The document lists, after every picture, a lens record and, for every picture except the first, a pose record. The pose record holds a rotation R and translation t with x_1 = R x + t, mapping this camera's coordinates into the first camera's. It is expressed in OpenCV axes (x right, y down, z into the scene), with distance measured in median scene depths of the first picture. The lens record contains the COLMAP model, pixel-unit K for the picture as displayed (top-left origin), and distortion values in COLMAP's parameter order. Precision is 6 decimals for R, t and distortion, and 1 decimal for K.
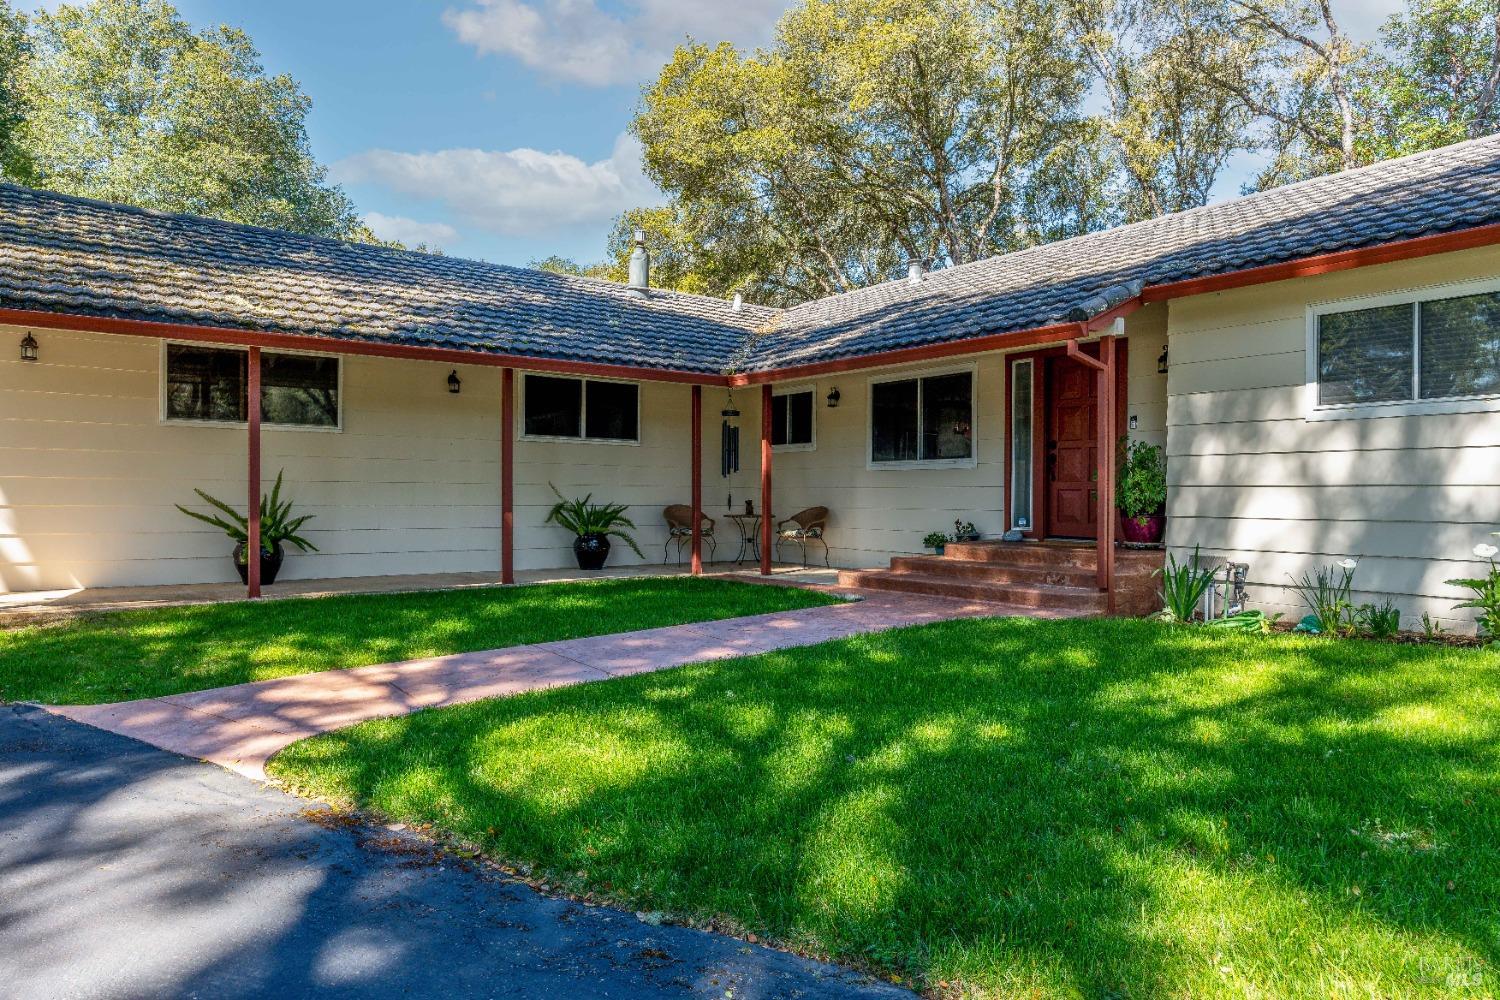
lens RADIAL K [[983.1, 0, 751.1], [0, 983.1, 501.1], [0, 0, 1]] dist [-0.001415, 0.002285]
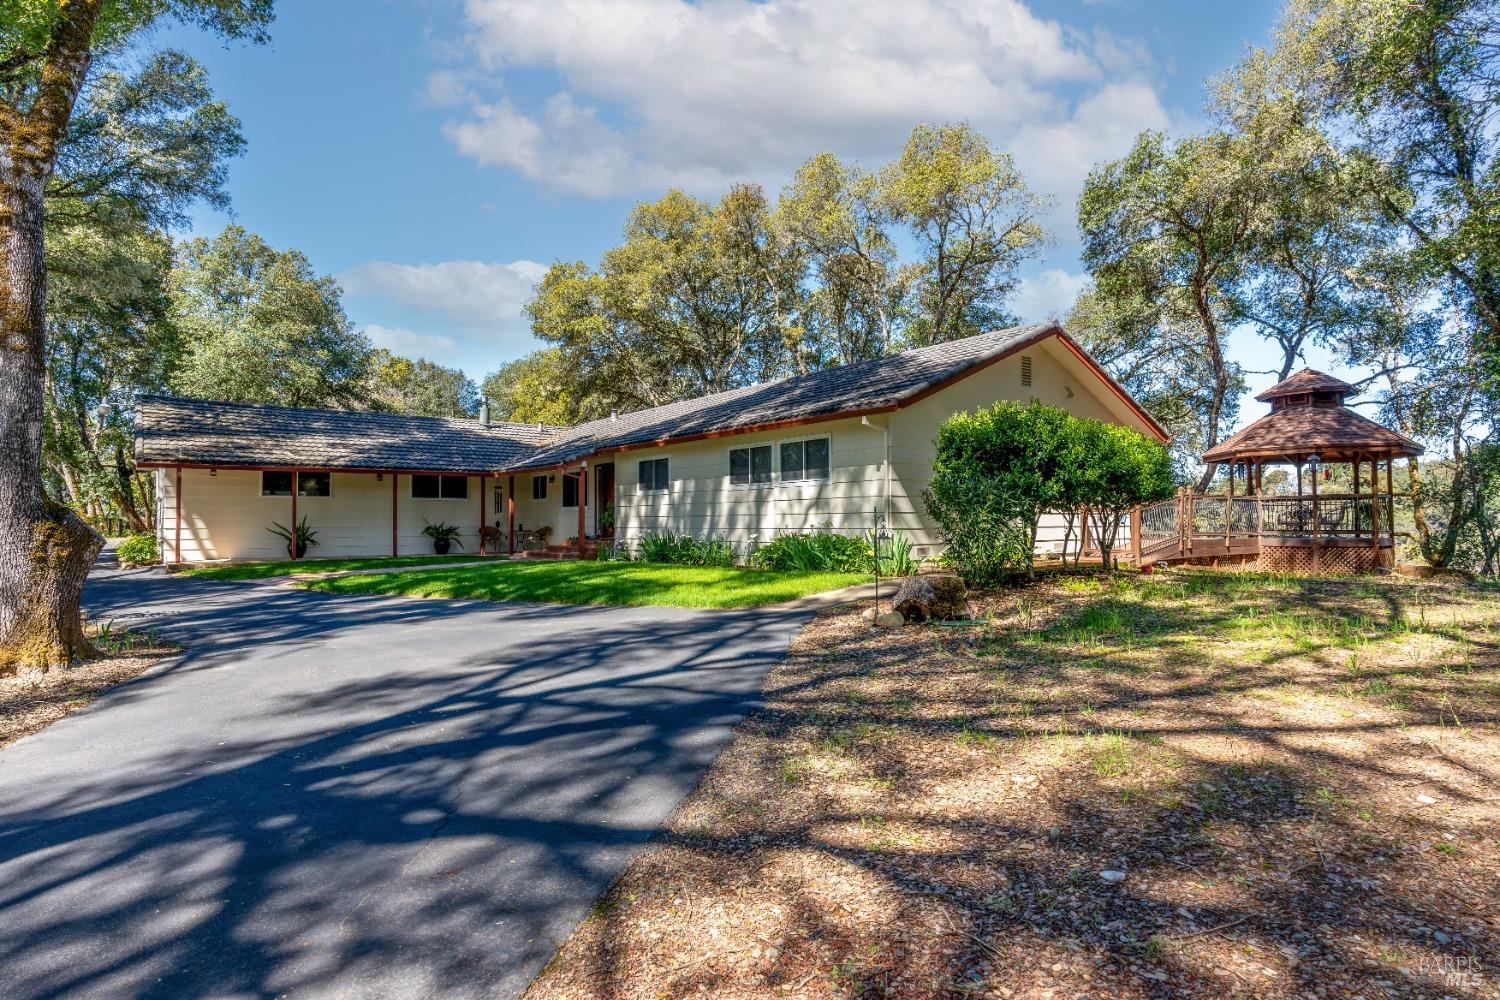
lens RADIAL K [[827.6, 0, 749.2], [0, 827.6, 499.3], [0, 0, 1]] dist [-0.001940, -0.000424]
pose [[0.999896, -0.010265, 0.010091, 0.673333], [0.010573, 0.999467, -0.030880, 0.008721], [-0.009768, 0.030983, 0.999472, -1.201796]]
